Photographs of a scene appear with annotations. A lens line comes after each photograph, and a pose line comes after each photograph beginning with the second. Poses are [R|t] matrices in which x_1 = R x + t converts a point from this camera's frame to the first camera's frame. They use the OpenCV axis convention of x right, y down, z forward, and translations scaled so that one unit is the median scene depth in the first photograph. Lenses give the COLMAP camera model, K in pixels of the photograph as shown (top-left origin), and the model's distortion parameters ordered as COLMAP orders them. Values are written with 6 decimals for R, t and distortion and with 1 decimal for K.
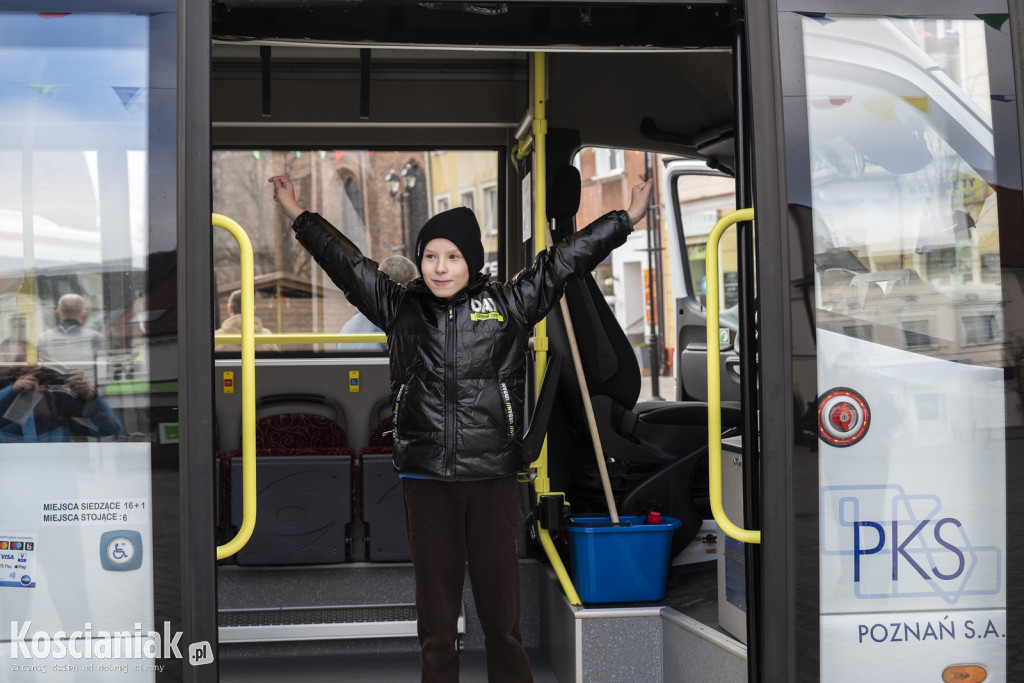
lens RADIAL K [[1356.4, 0, 514.9], [0, 1356.4, 361.5], [0, 0, 1]] dist [0.029674, 0.000000]
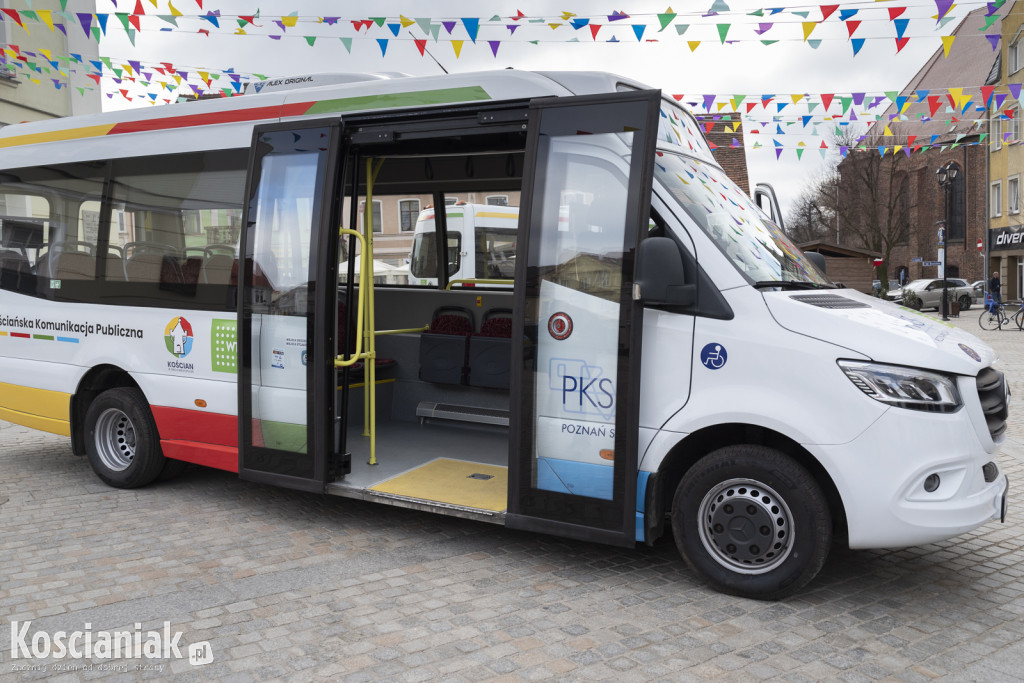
lens RADIAL K [[908.5, 0, 510.3], [0, 908.5, 337.0], [0, 0, 1]] dist [0.023055, -0.024715]
pose [[0.818368, 0.072882, -0.570054, 0.977458], [-0.046696, 0.997079, 0.060441, -0.023339], [0.572794, -0.022844, 0.819381, -0.203022]]
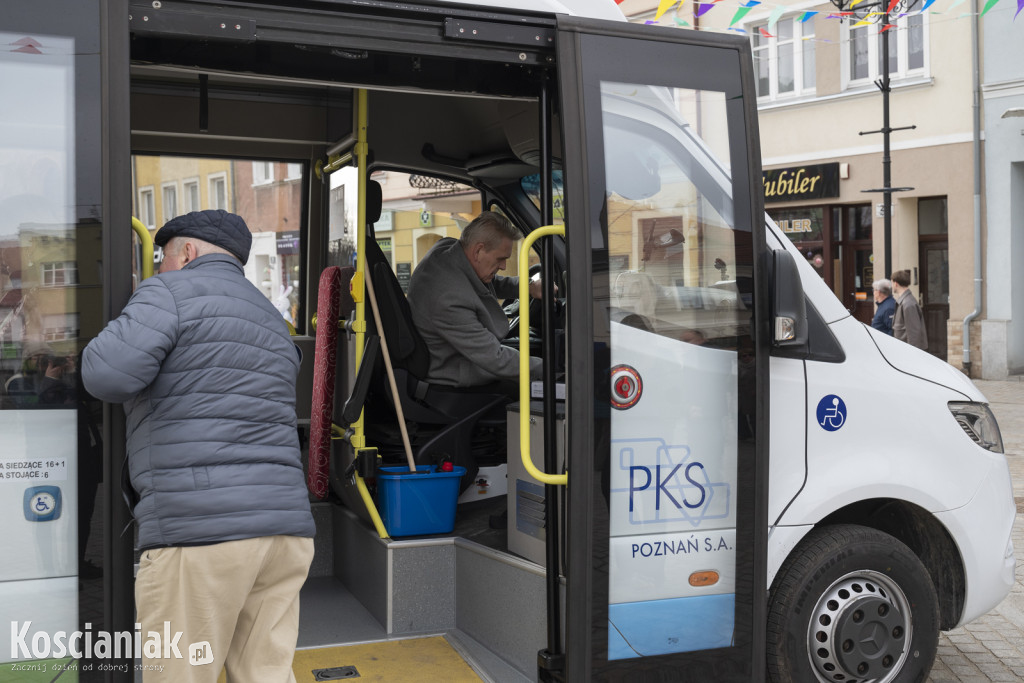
lens RADIAL K [[1132.2, 0, 518.8], [0, 1132.2, 347.5], [0, 0, 1]] dist [0.019049, 0.000000]
pose [[0.962997, 0.009725, 0.269338, -0.150945], [-0.012382, 0.999890, 0.008167, -0.005214], [-0.269228, -0.011200, 0.963011, -0.028235]]
